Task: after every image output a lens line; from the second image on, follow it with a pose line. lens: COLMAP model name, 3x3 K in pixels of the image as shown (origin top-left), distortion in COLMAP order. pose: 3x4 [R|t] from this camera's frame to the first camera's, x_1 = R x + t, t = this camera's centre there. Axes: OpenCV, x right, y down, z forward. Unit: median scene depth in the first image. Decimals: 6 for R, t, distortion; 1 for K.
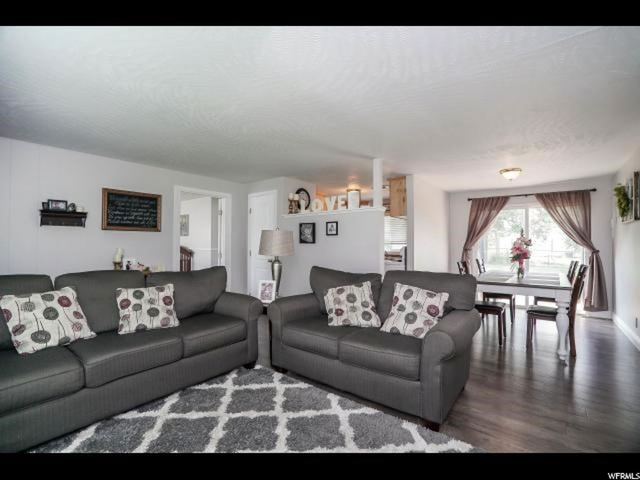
lens RADIAL K [[305.2, 0, 320.0], [0, 305.2, 240.0], [0, 0, 1]] dist [-0.002720, -0.000469]
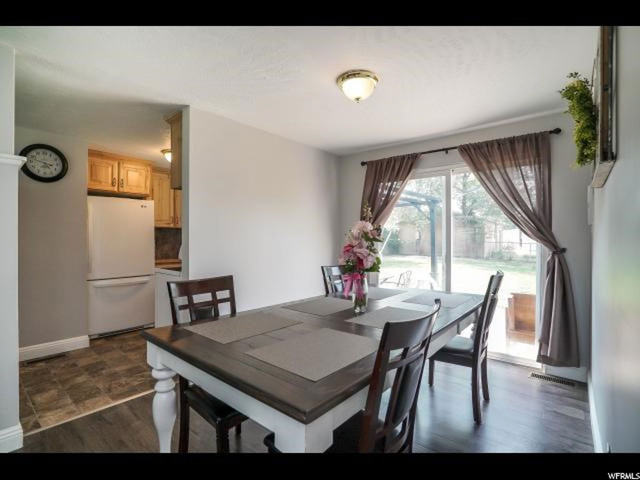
lens RADIAL K [[312.1, 0, 320.0], [0, 312.1, 240.0], [0, 0, 1]] dist [-0.044498, 0.019126]
pose [[0.999016, -0.006603, -0.043867, 0.496876], [0.007494, 0.999768, 0.020183, 0.005473], [0.043723, -0.020492, 0.998834, 0.441104]]
